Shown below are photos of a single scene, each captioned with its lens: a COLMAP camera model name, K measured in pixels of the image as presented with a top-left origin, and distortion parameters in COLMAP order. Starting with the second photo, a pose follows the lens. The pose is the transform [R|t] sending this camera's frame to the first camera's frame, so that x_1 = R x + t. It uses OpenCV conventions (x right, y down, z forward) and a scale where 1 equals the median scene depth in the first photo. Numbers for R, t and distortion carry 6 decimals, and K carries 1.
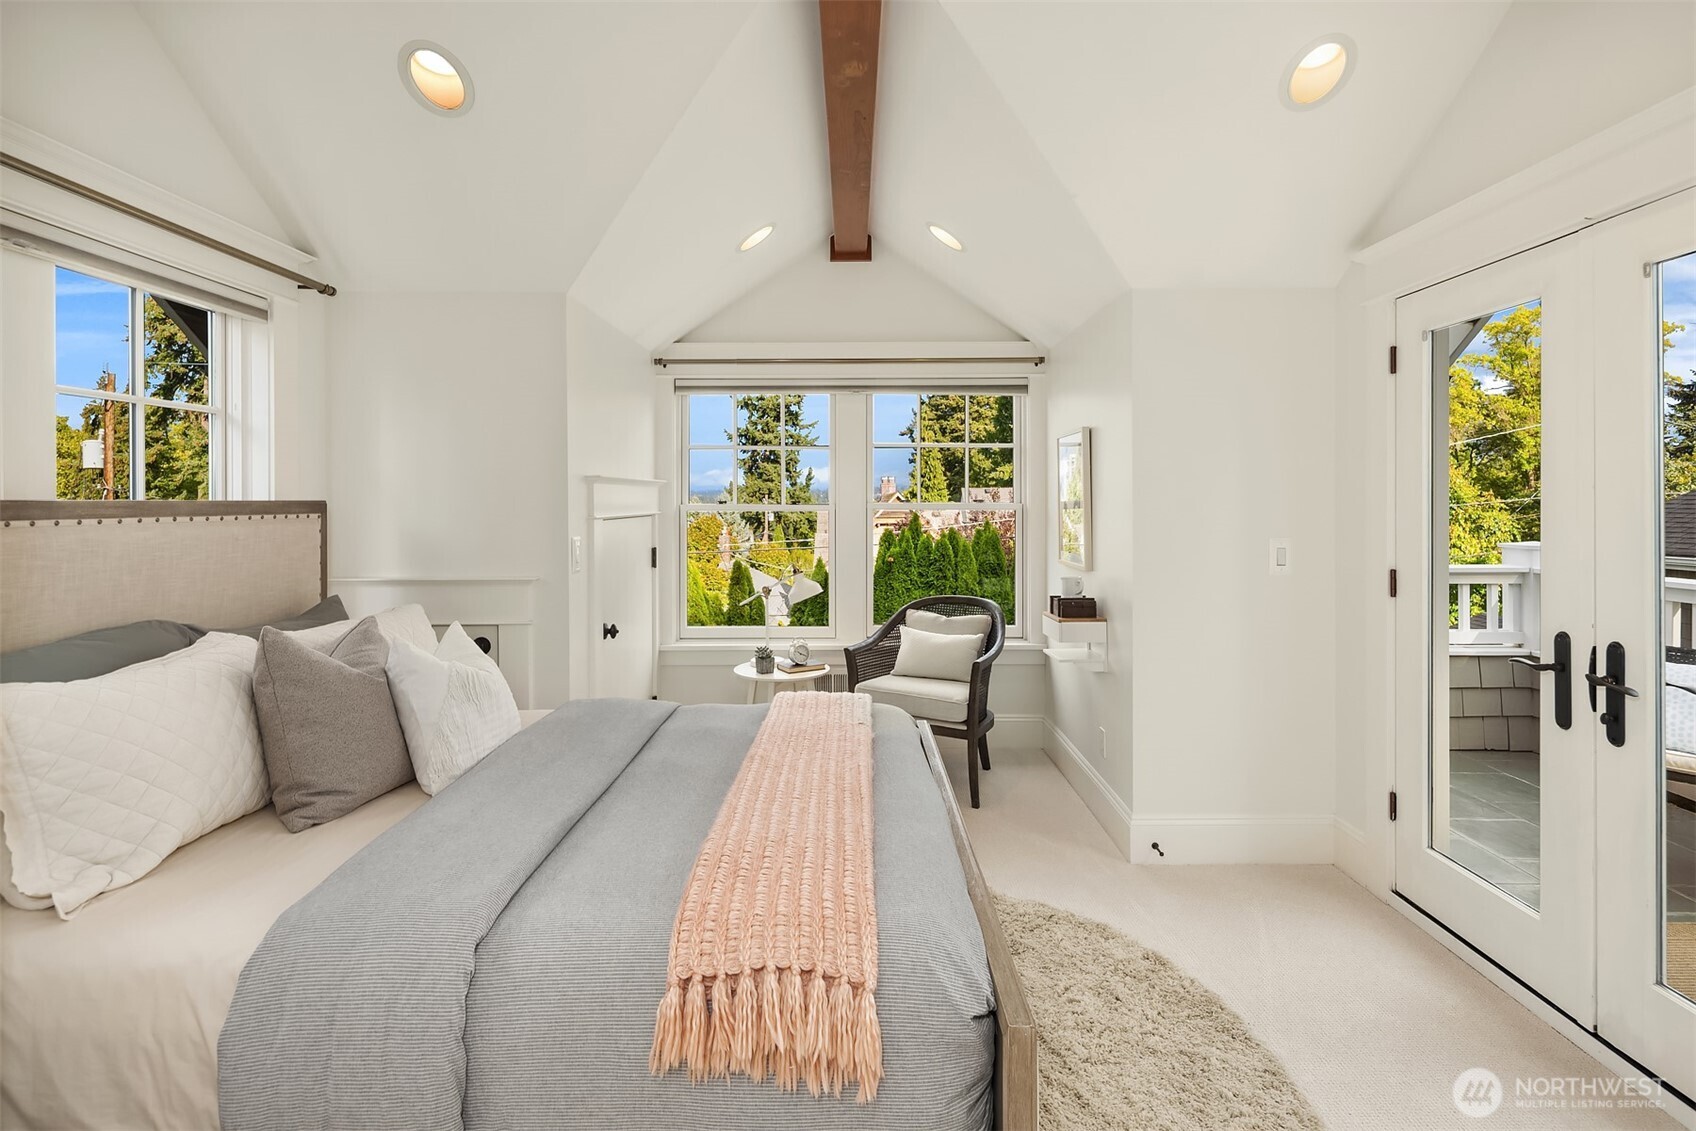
lens RADIAL K [[846.1, 0, 838.5], [0, 846.1, 495.8], [0, 0, 1]] dist [0.001512, -0.002845]
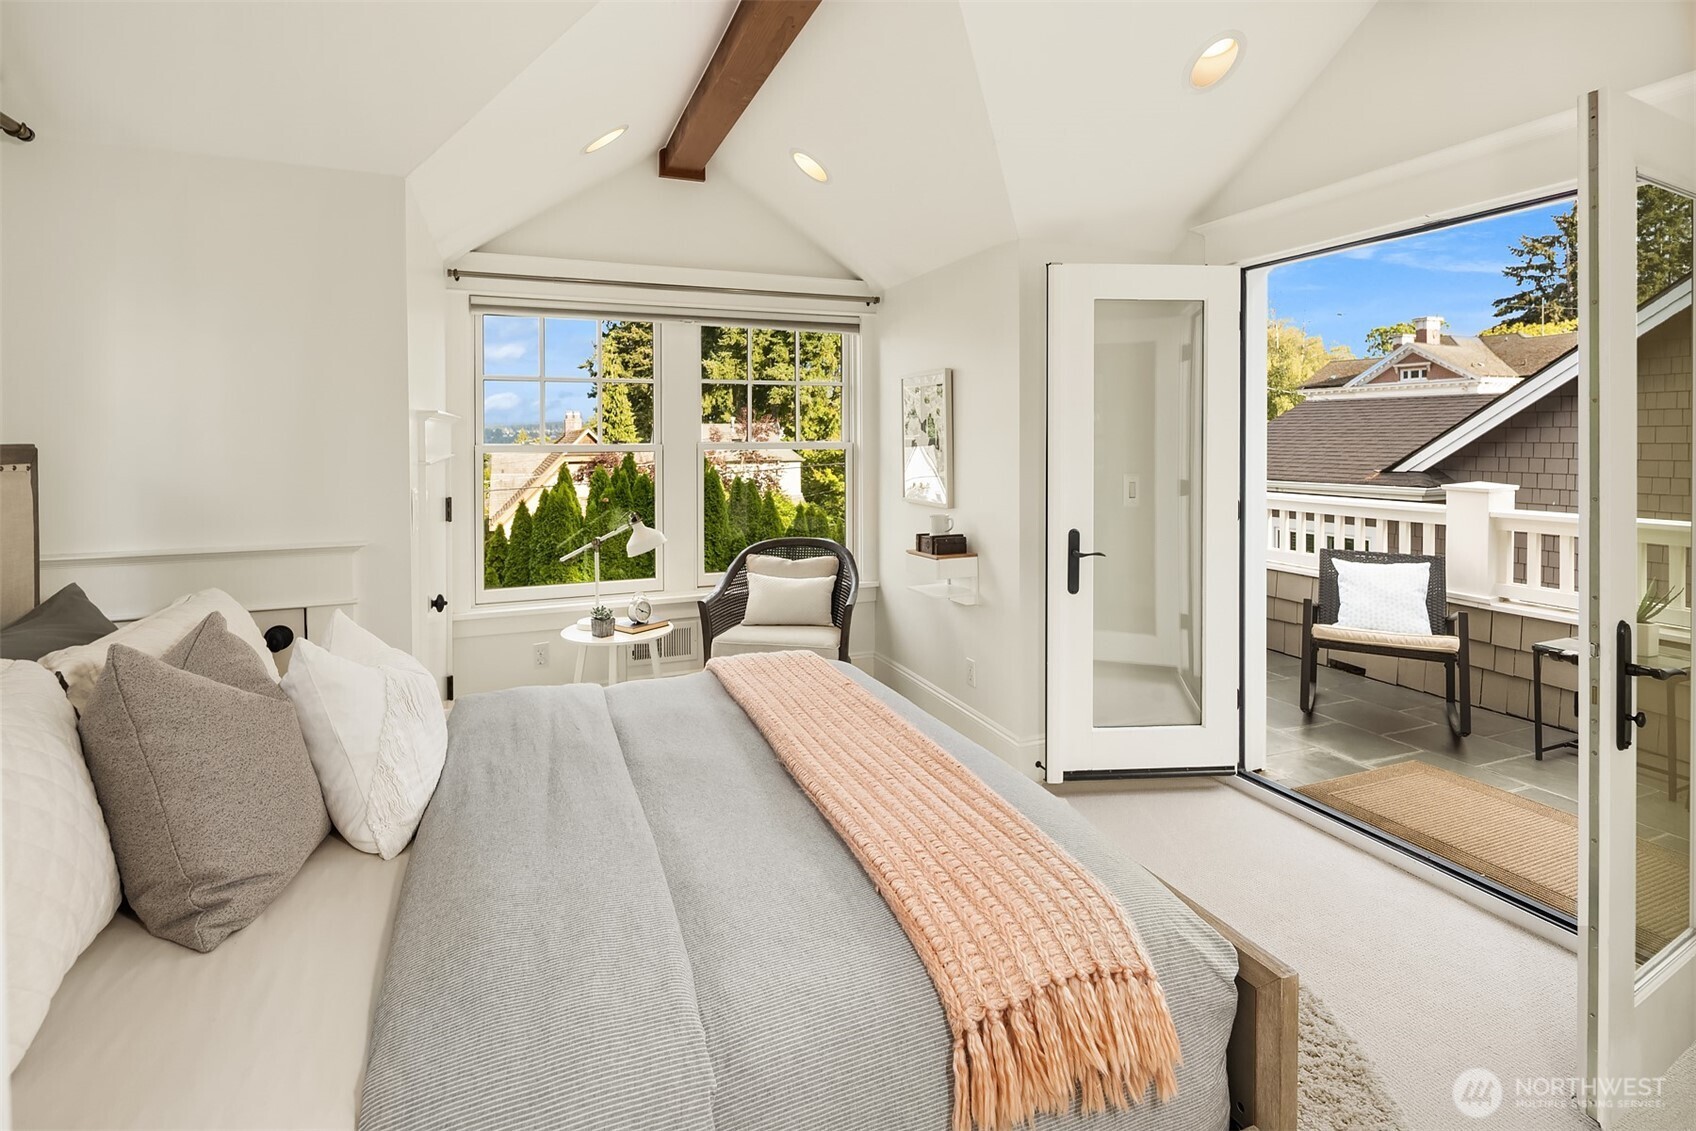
lens RADIAL K [[846.1, 0, 861.1], [0, 846.1, 441.7], [0, 0, 1]] dist [0.001512, -0.002845]
pose [[0.918884, -0.003443, 0.394514, -0.185774], [-0.001106, 0.999936, 0.011303, -0.003447], [-0.394527, -0.010823, 0.918820, 0.084566]]
